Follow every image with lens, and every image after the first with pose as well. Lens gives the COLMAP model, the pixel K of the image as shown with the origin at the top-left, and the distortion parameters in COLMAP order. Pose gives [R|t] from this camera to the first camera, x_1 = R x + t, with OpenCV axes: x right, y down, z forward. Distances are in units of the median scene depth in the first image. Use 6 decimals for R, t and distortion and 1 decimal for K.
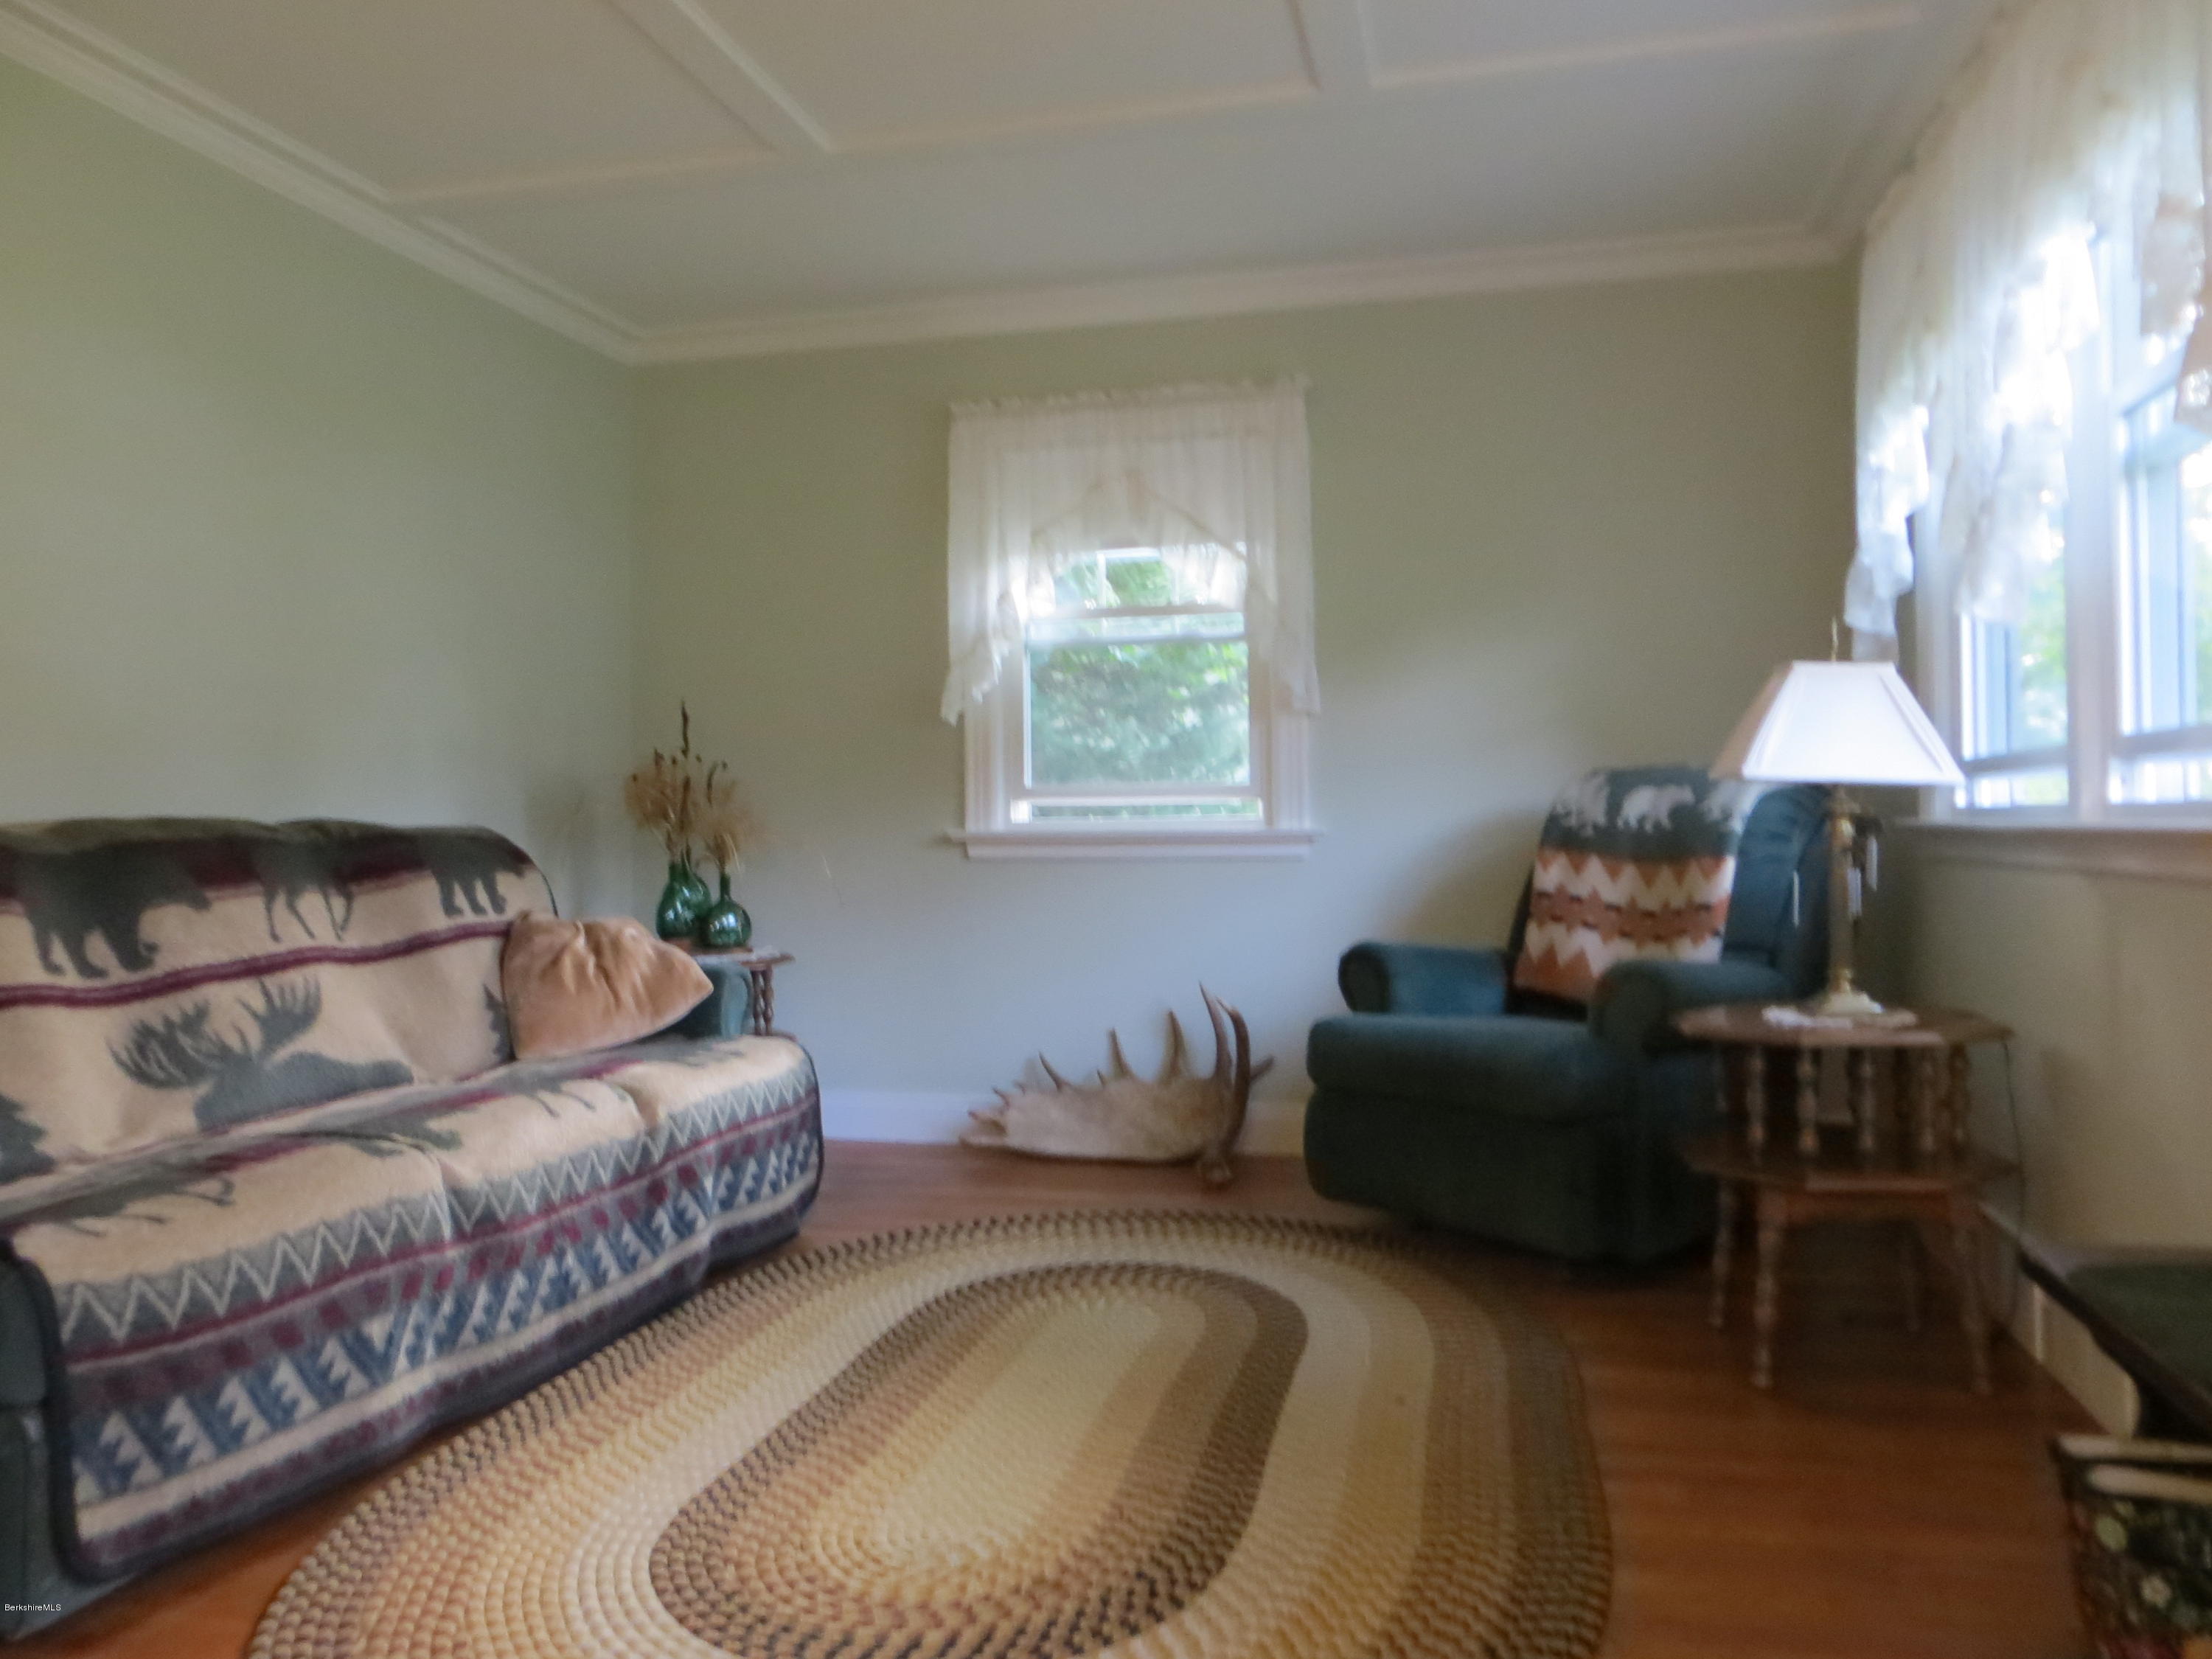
lens RADIAL K [[1662.3, 0, 1081.8], [0, 1662.3, 836.6], [0, 0, 1]] dist [-0.030750, 0.010399]
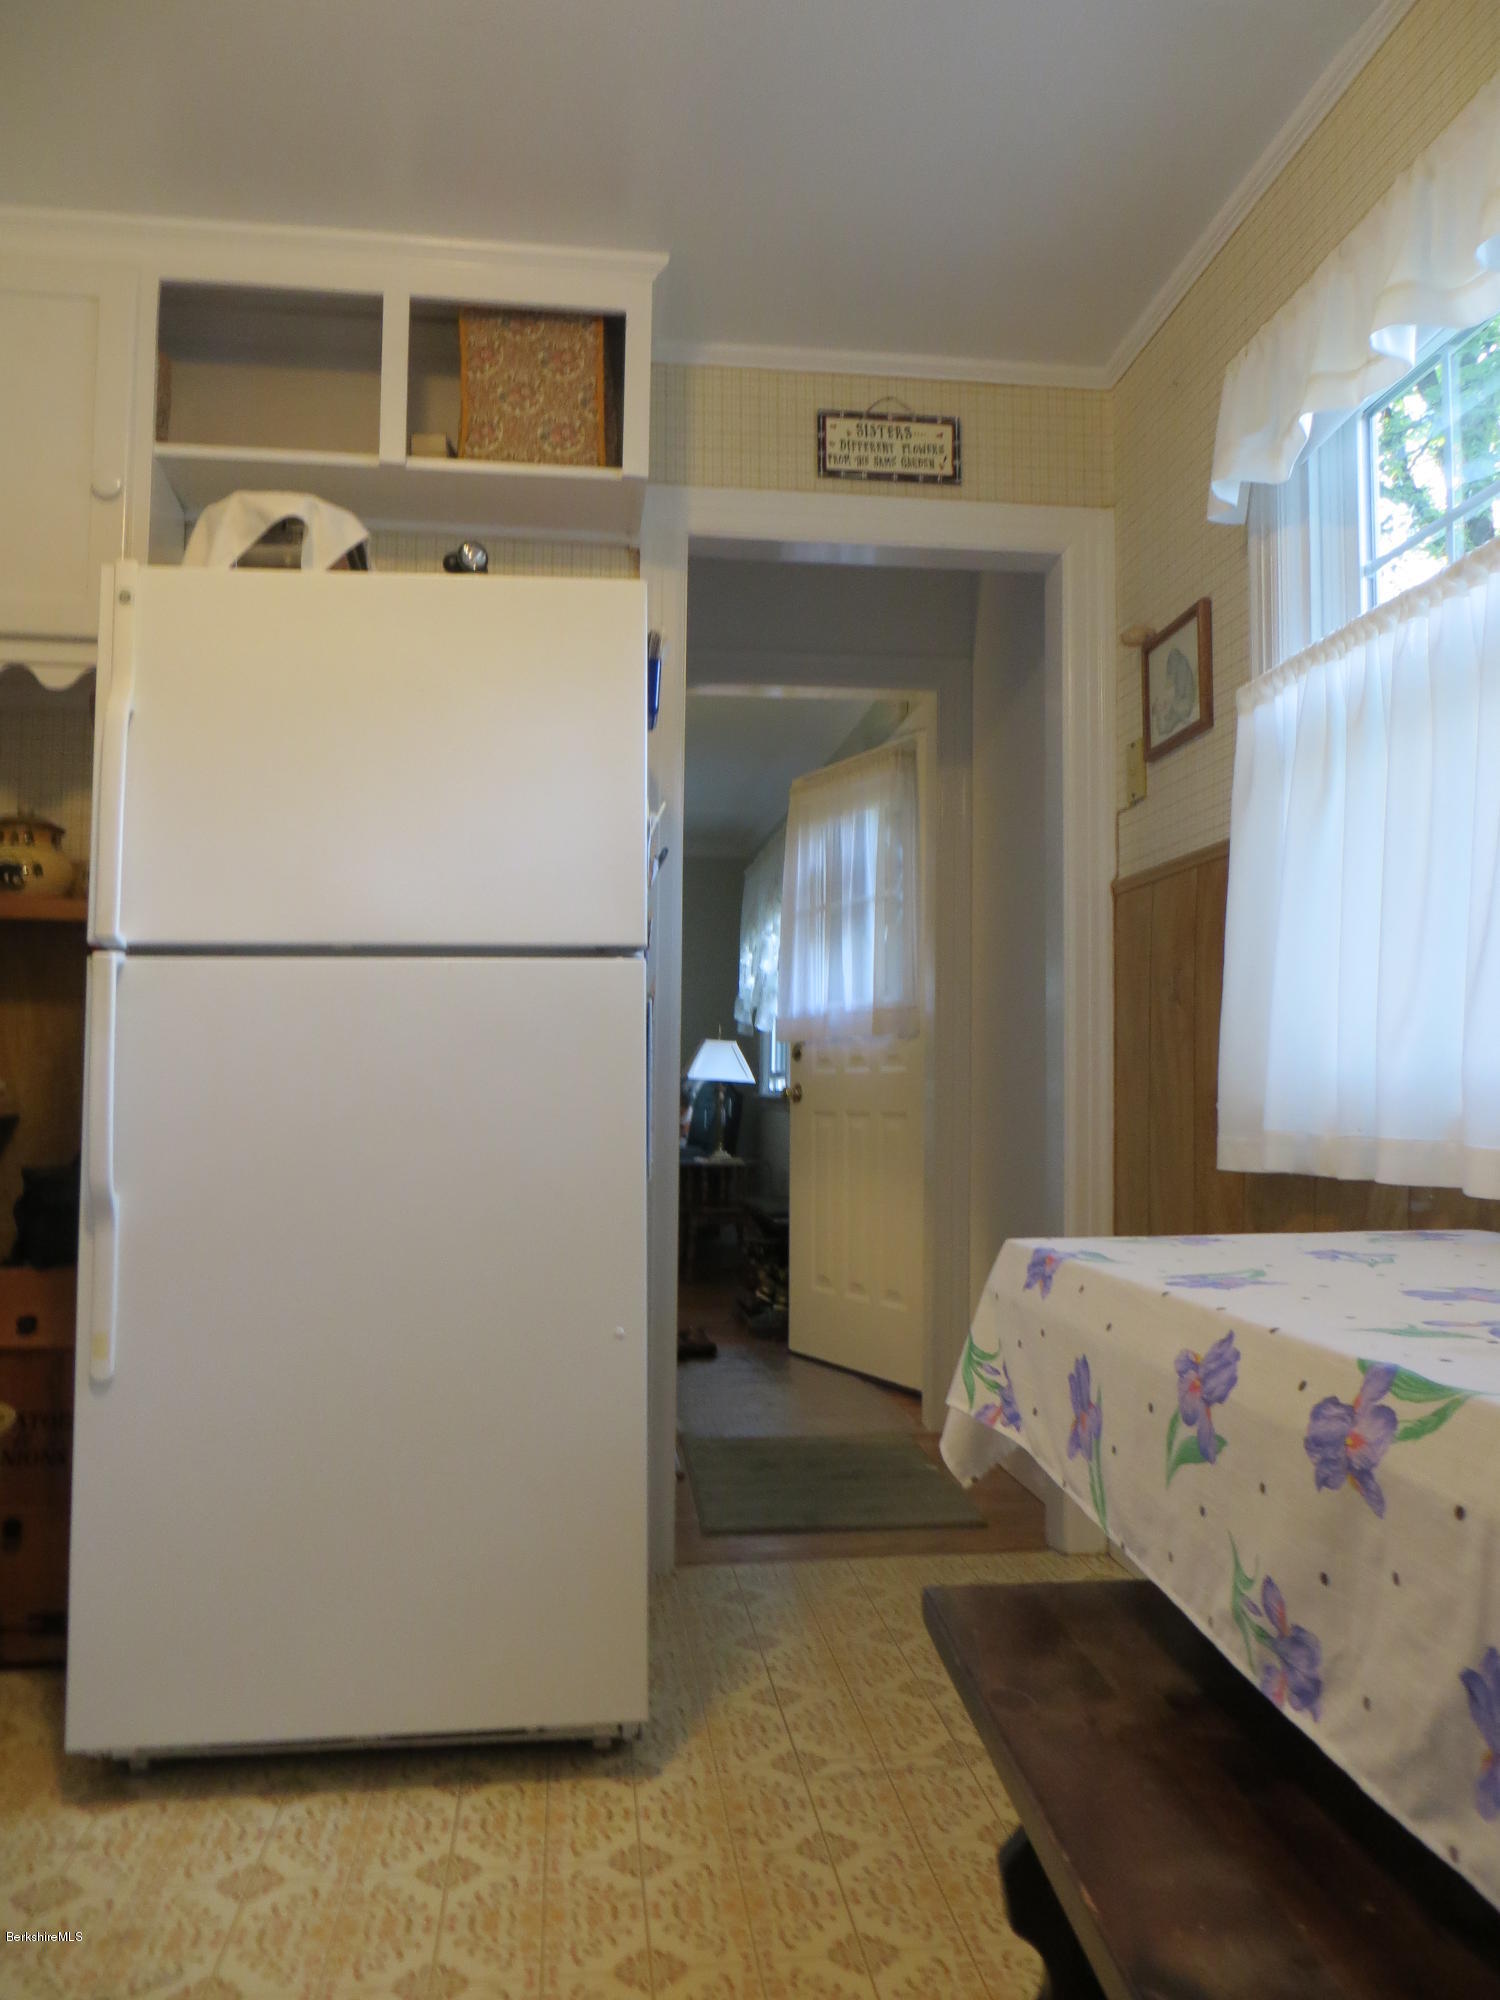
lens RADIAL K [[1503.0, 0, 750.0], [0, 1503.0, 1000.0], [0, 0, 1]] dist [-0.030750, 0.010399]
pose [[0.931888, 0.047426, 0.359633, -0.474171], [-0.022630, 0.997086, -0.072849, 0.018828], [-0.362040, 0.059749, 0.930246, -1.557051]]
